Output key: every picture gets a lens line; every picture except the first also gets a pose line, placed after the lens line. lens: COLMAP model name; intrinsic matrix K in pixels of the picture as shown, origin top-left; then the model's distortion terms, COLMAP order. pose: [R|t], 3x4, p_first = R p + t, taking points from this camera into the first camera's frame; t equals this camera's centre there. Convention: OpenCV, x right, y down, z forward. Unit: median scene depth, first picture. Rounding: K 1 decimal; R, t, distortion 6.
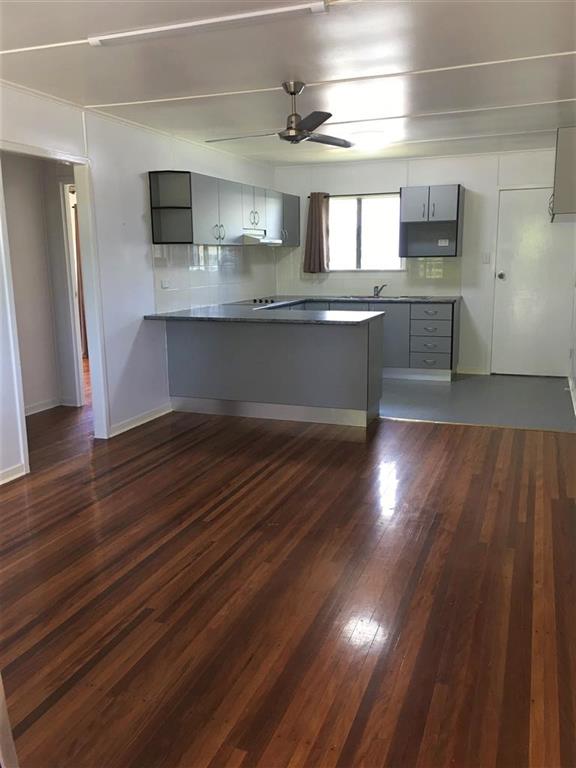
lens RADIAL K [[657.5, 0, 283.9], [0, 657.5, 385.6], [0, 0, 1]] dist [0.051346, -0.054288]
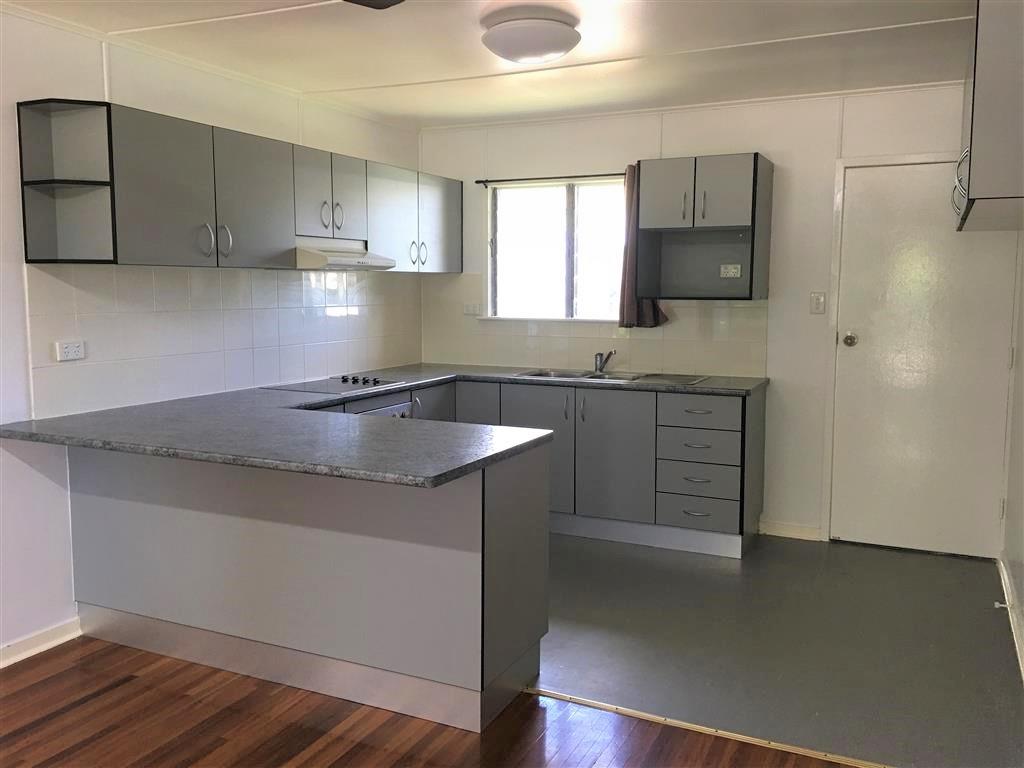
lens RADIAL K [[876.7, 0, 515.8], [0, 876.7, 378.1], [0, 0, 1]] dist [0.051346, -0.054288]
pose [[0.996991, 0.024093, -0.073671, 0.137474], [-0.030395, 0.995862, -0.085645, -0.078075], [0.071303, 0.087627, 0.993598, 0.354176]]
